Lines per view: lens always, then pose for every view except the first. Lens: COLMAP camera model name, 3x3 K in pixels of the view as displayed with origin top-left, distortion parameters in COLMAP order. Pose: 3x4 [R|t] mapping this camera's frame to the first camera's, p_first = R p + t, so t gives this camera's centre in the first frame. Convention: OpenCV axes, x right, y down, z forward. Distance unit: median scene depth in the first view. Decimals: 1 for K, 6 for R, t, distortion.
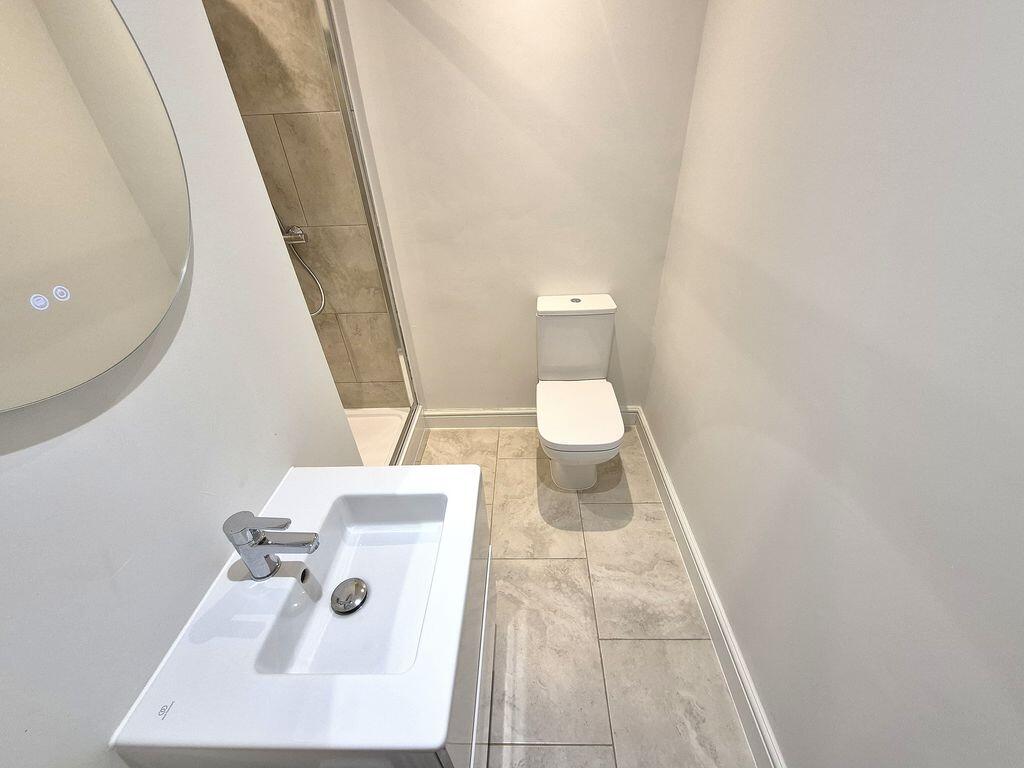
lens RADIAL K [[396.0, 0, 512.0], [0, 396.0, 384.0], [0, 0, 1]] dist [0.000848, 0.000065]
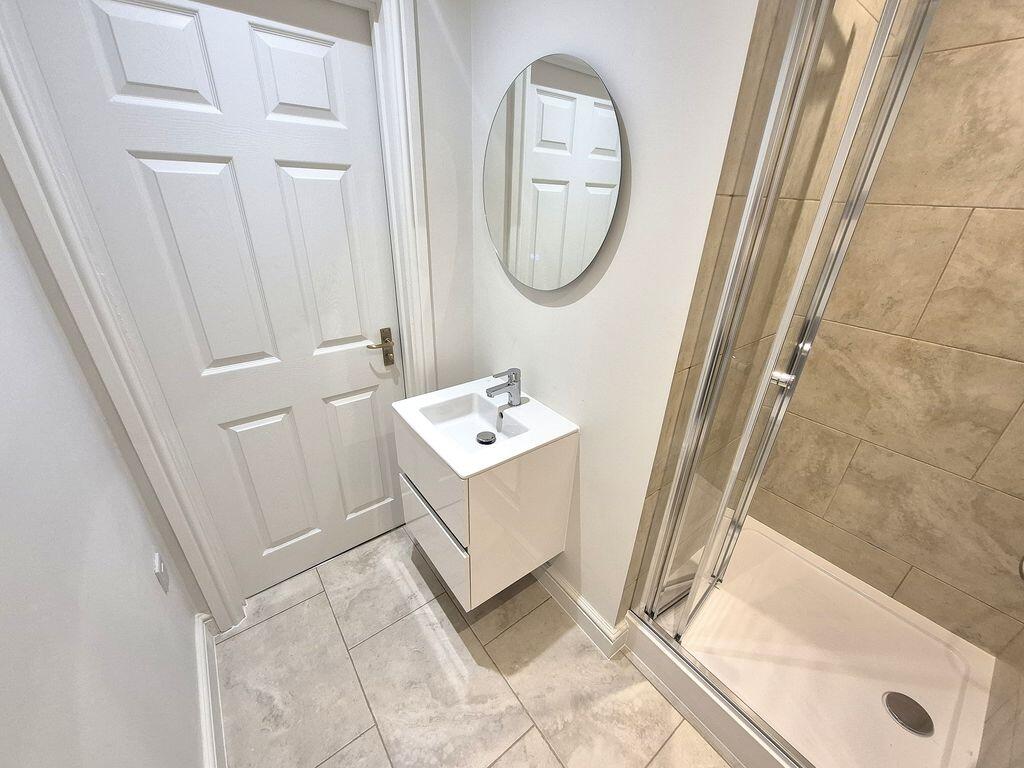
lens RADIAL K [[396.0, 0, 512.0], [0, 396.0, 384.0], [0, 0, 1]] dist [0.000848, 0.000065]
pose [[-0.775372, 0.292260, -0.559805, 0.246925], [-0.340414, 0.553208, 0.760315, -0.573218], [0.531899, 0.780093, -0.329453, 0.817981]]
